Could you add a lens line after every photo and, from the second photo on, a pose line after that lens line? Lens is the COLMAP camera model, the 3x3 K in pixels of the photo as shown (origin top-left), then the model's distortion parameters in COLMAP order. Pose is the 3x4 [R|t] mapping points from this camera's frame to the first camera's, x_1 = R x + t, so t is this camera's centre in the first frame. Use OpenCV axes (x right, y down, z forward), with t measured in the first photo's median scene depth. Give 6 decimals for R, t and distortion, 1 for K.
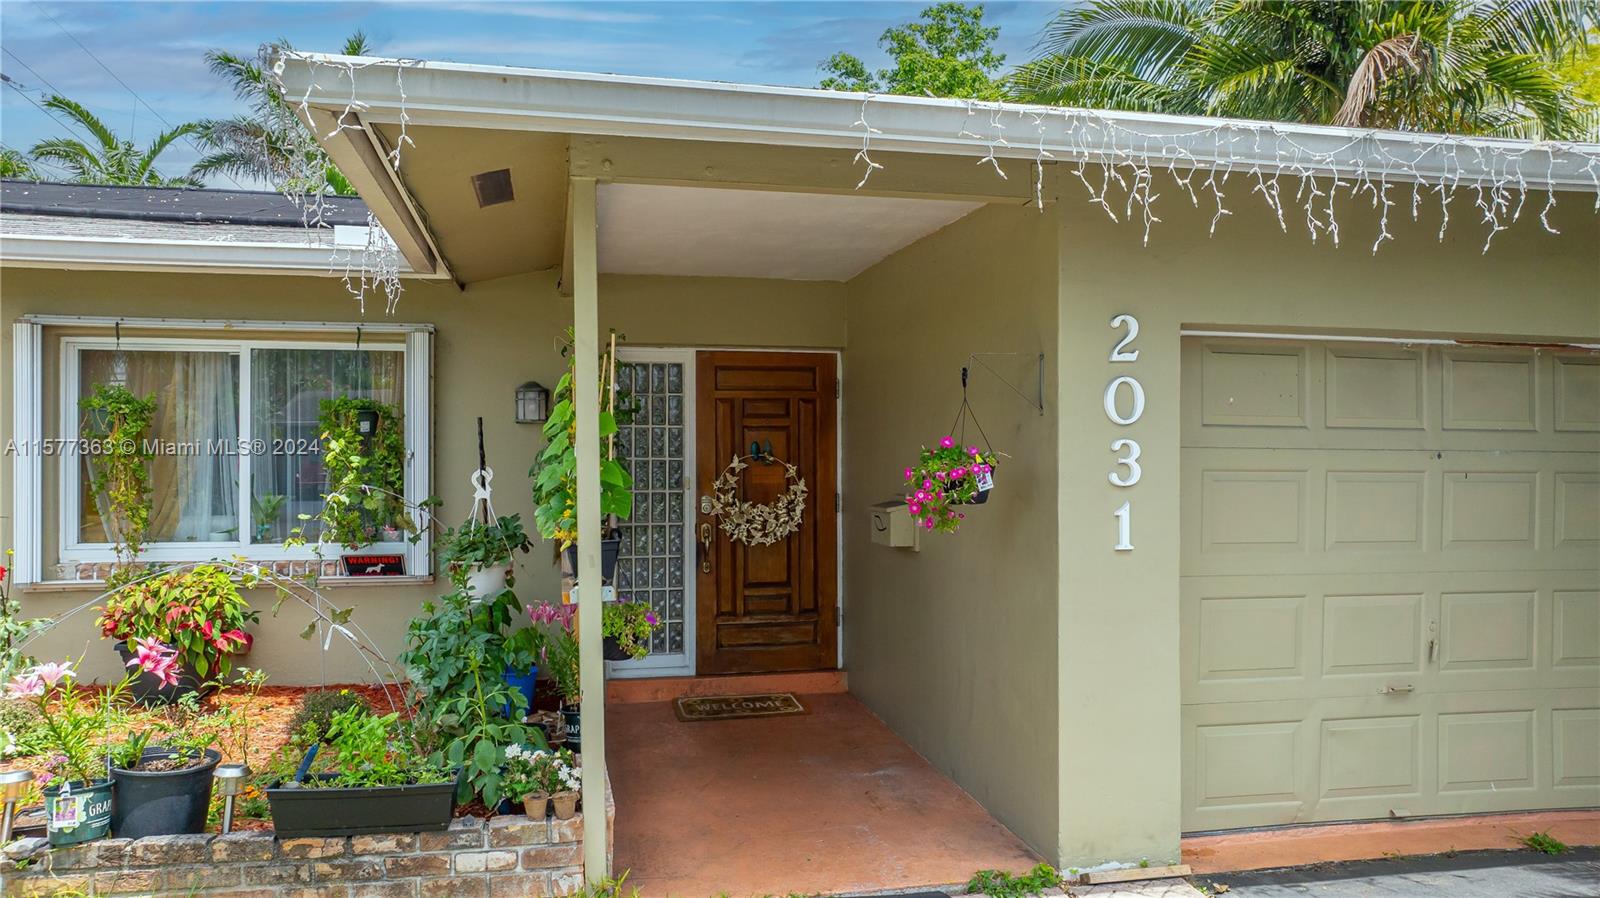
lens RADIAL K [[1134.4, 0, 800.0], [0, 1134.4, 449.0], [0, 0, 1]] dist [-0.011533, -0.007935]
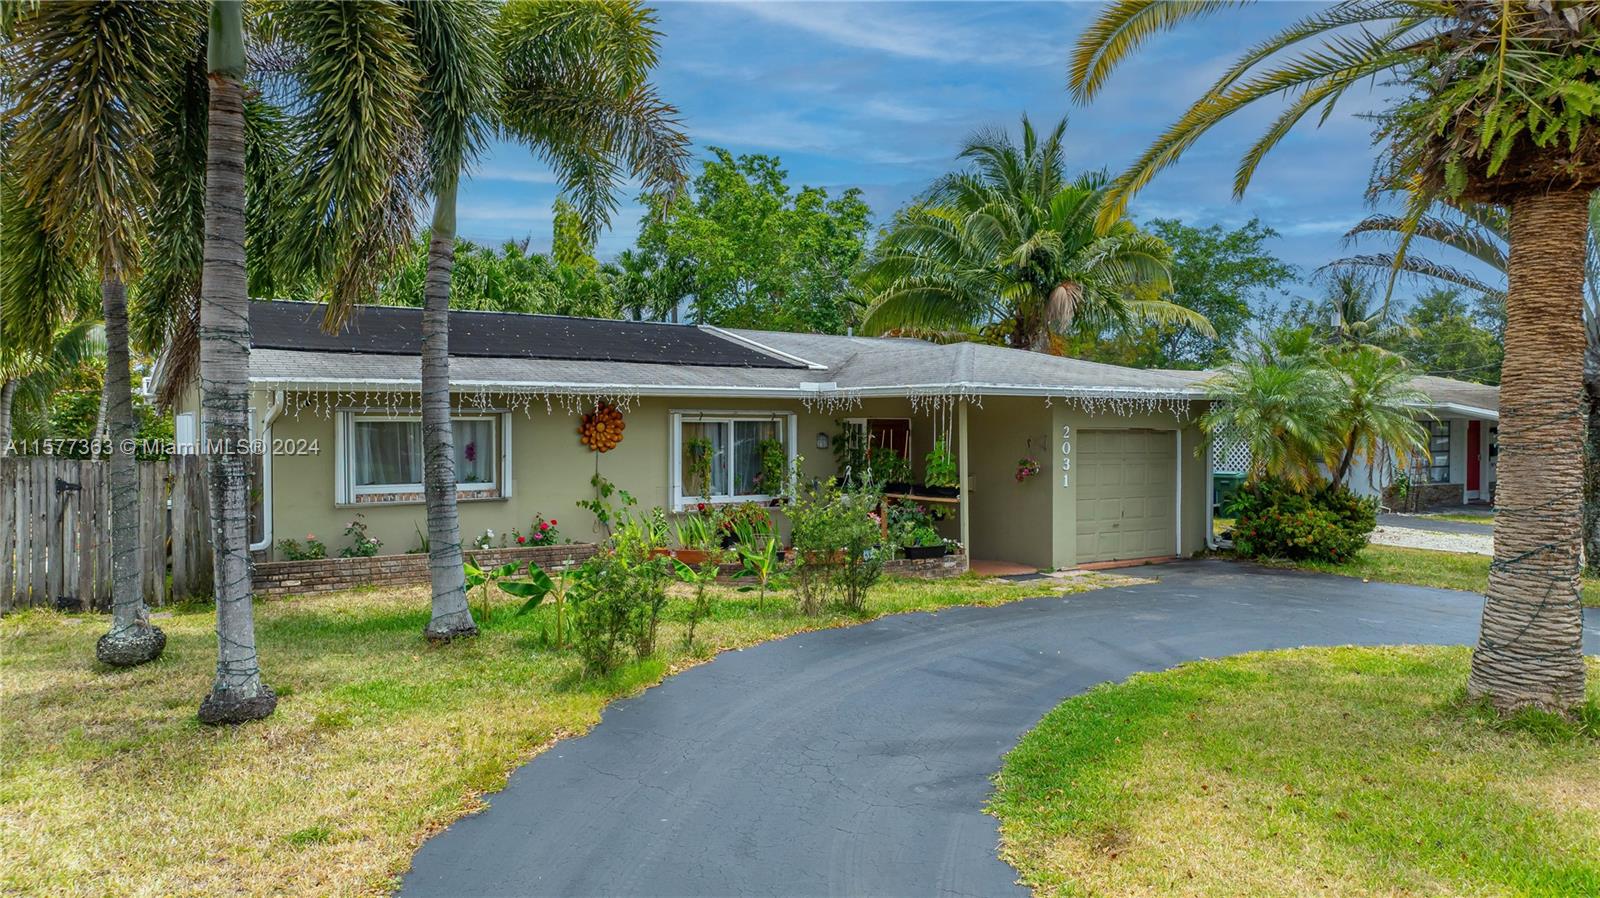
lens RADIAL K [[1121.1, 0, 800.0], [0, 1121.1, 449.0], [0, 0, 1]] dist [-0.019338, 0.006348]
pose [[0.923428, -0.006880, 0.383711, -1.518246], [-0.000581, 0.999813, 0.019326, -0.084142], [-0.383772, -0.018070, 0.923251, -1.639184]]
